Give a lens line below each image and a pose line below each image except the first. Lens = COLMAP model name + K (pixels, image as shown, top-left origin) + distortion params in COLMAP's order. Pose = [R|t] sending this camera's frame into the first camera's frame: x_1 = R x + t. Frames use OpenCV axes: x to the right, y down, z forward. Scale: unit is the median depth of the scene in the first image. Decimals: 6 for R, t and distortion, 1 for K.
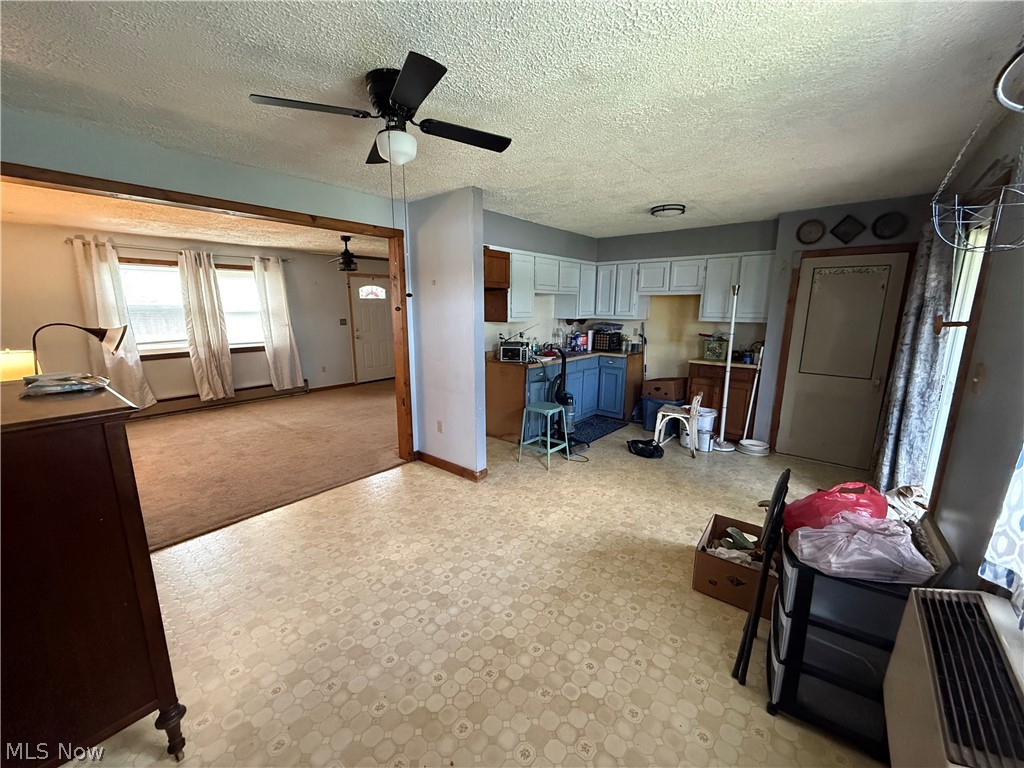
lens RADIAL K [[407.8, 0, 515.5], [0, 407.8, 381.7], [0, 0, 1]] dist [-0.000205, -0.000823]
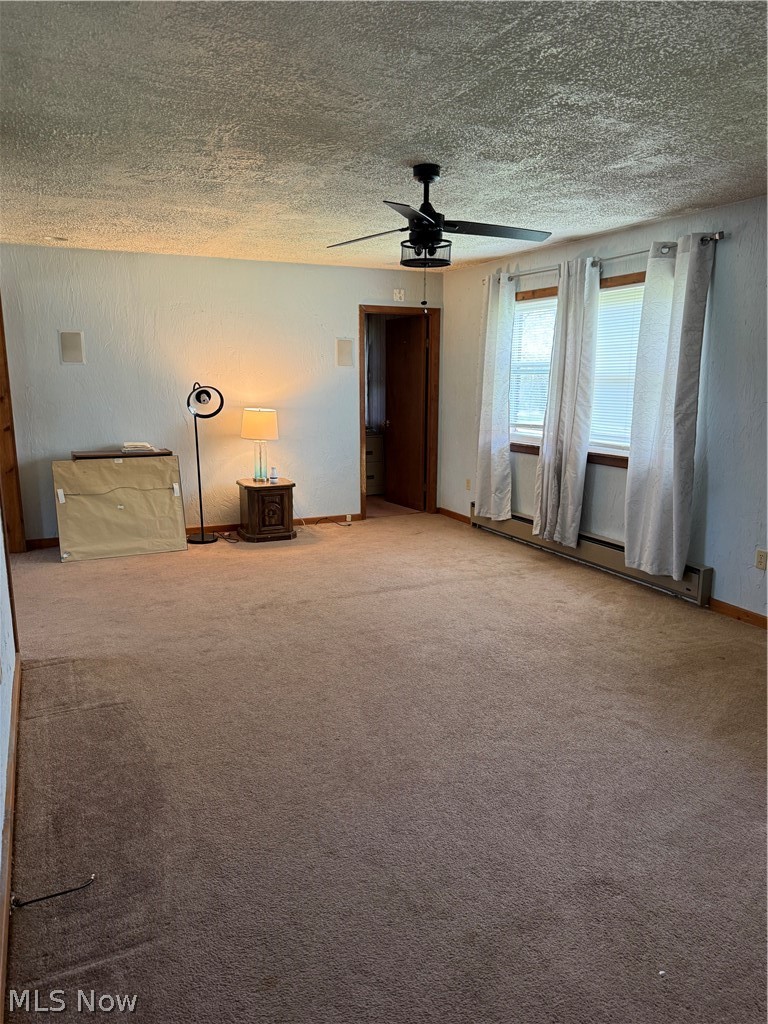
lens RADIAL K [[735.9, 0, 384.0], [0, 735.9, 512.0], [0, 0, 1]] dist [0.088862, -0.104973]
pose [[-0.441153, 0.162067, -0.882677, 0.221436], [-0.170097, 0.950630, 0.259557, -0.213392], [0.881164, 0.264645, -0.391806, 1.208740]]
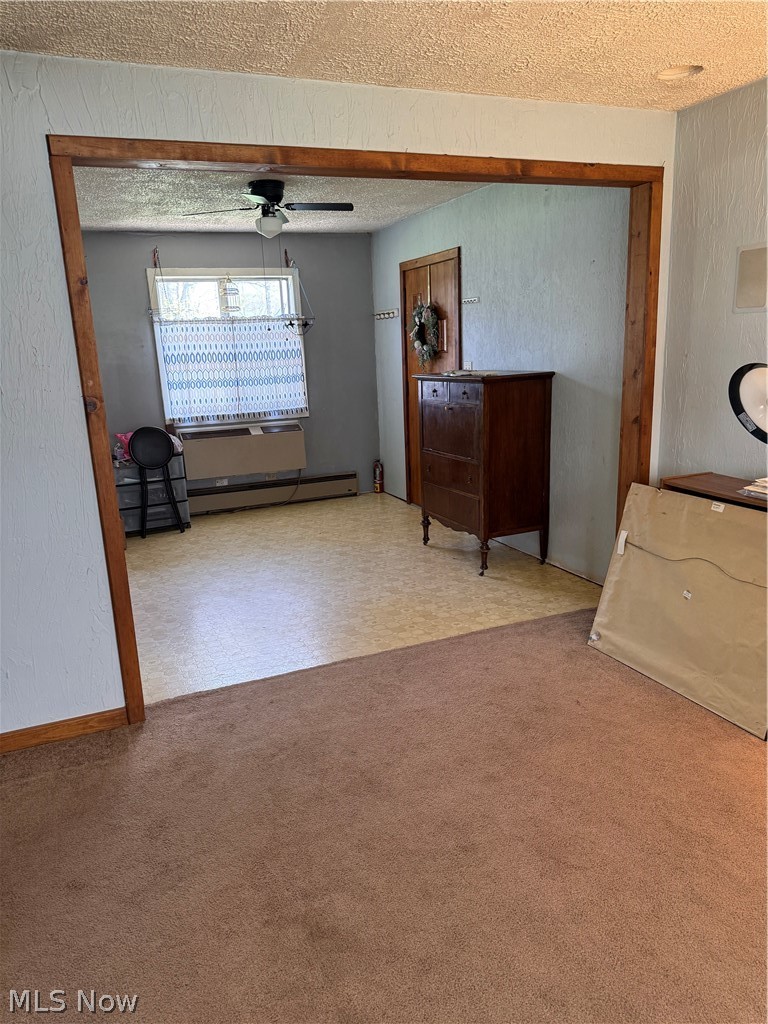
lens RADIAL K [[735.9, 0, 384.0], [0, 735.9, 512.0], [0, 0, 1]] dist [0.088862, -0.104973]
pose [[-0.877762, -0.081137, 0.472176, -0.575284], [0.125010, 0.912625, 0.389213, -0.176988], [-0.462499, 0.400664, -0.790925, 0.978307]]
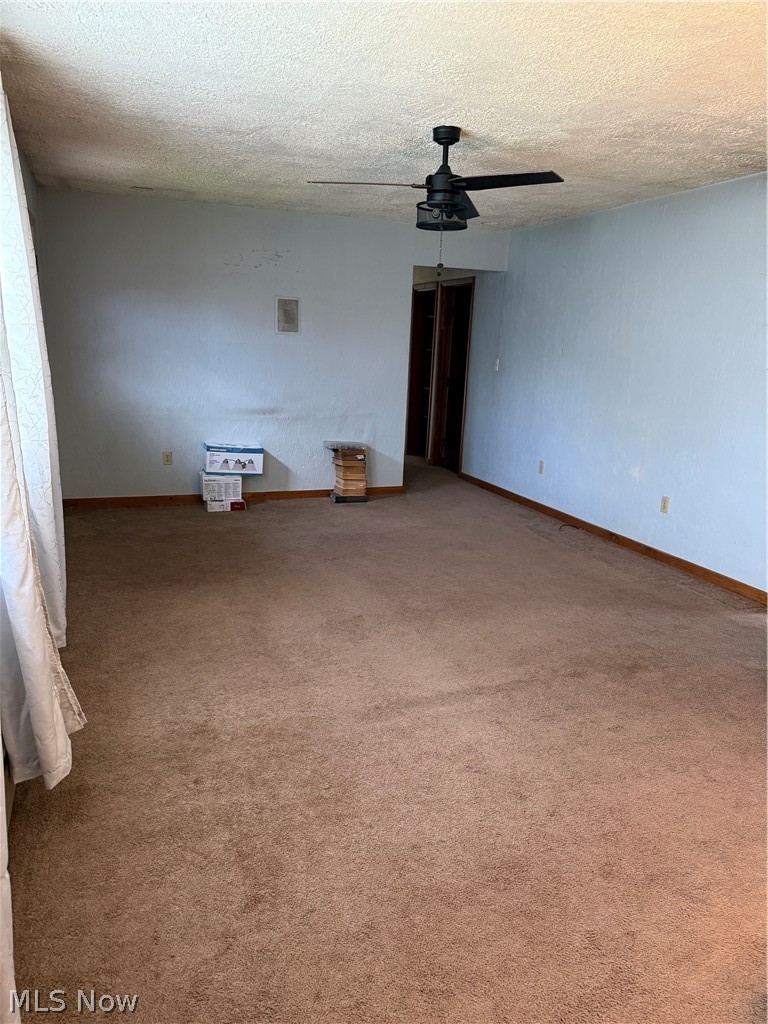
lens RADIAL K [[715.5, 0, 384.0], [0, 715.5, 512.0], [0, 0, 1]] dist [0.085327, -0.113622]
pose [[0.507549, -0.189763, 0.840467, -0.957076], [0.123330, 0.981402, 0.147106, -0.116891], [-0.852751, 0.028991, 0.521513, 0.663397]]
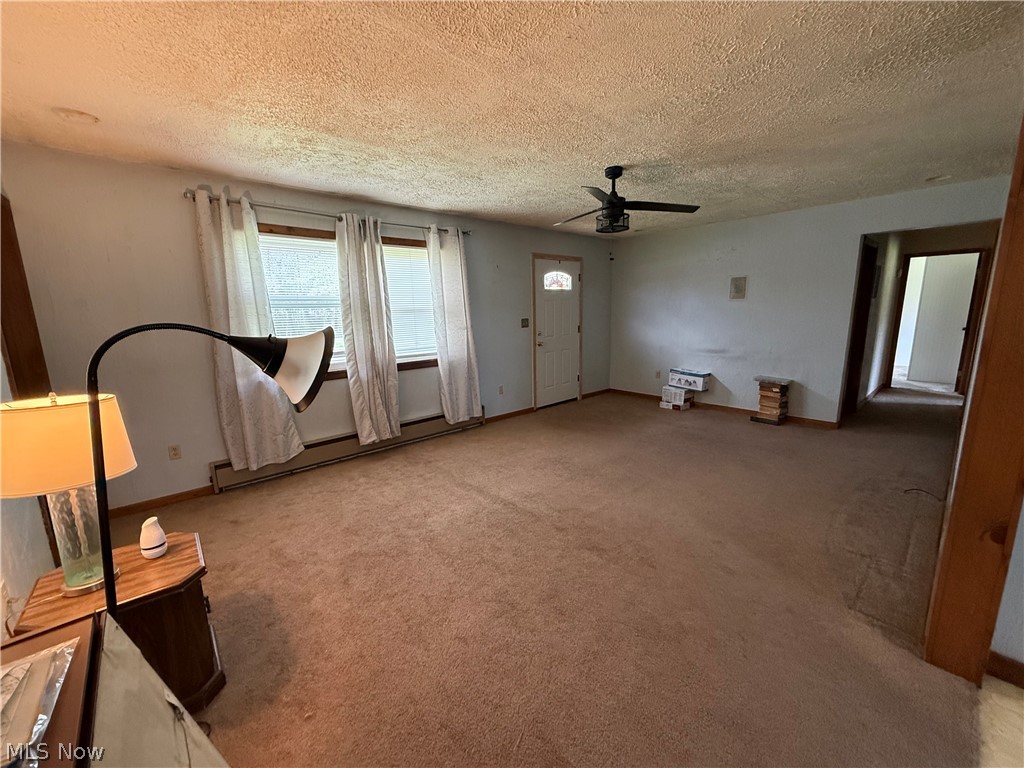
lens RADIAL K [[407.8, 0, 515.5], [0, 407.8, 381.7], [0, 0, 1]] dist [-0.000205, -0.000823]
pose [[0.988256, 0.003599, -0.152767, -0.423896], [-0.004633, 0.999969, -0.006416, -0.051528], [0.152739, 0.007049, 0.988241, 0.385510]]
